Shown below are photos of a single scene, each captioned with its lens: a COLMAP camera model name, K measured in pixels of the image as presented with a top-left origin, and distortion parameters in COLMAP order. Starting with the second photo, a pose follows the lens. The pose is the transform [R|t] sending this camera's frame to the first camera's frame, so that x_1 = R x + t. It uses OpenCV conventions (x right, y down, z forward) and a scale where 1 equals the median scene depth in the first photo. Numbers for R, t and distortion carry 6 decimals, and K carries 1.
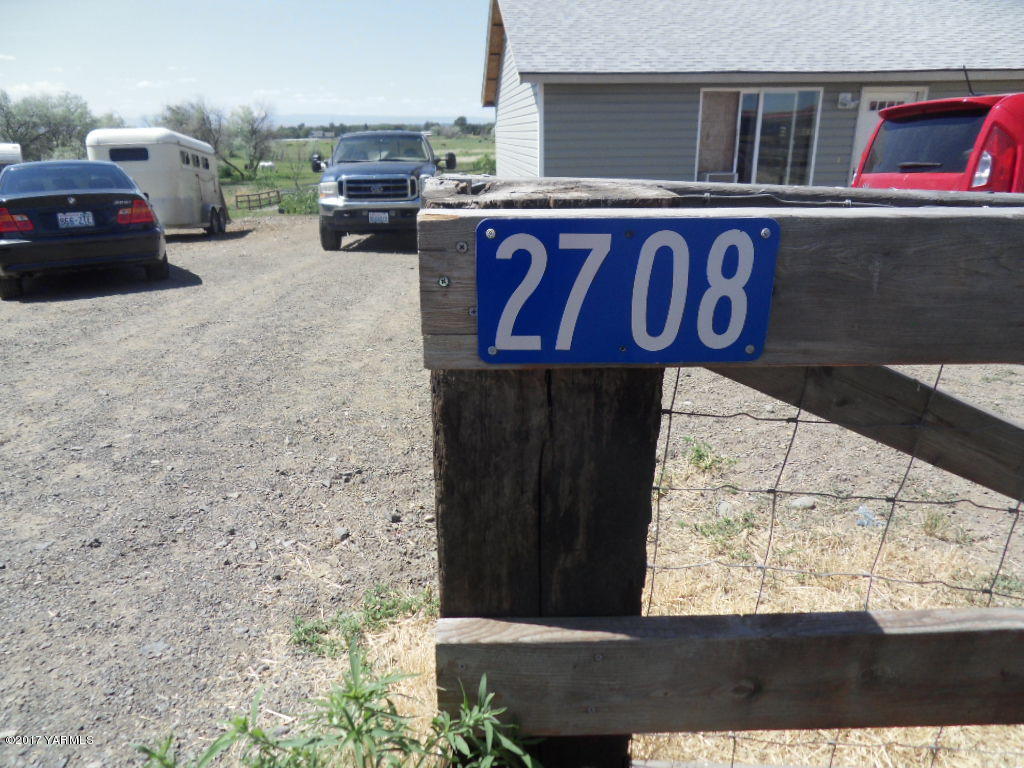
lens RADIAL K [[730.5, 0, 512.4], [0, 730.5, 383.0], [0, 0, 1]] dist [-0.020616, 0.010341]
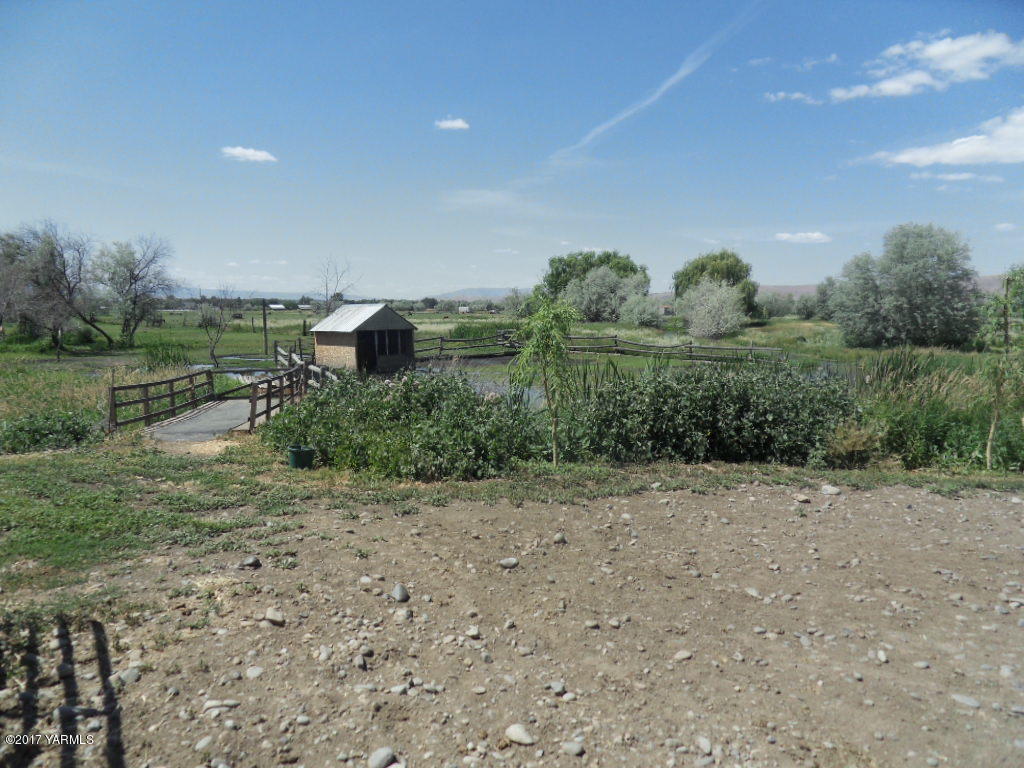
lens RADIAL K [[730.5, 0, 510.9], [0, 730.5, 383.4], [0, 0, 1]] dist [-0.020616, 0.010341]
pose [[0.985122, 0.002796, 0.171833, -0.134934], [0.036822, 0.973214, -0.226933, -0.092968], [-0.167865, 0.229884, 0.958632, 0.339804]]
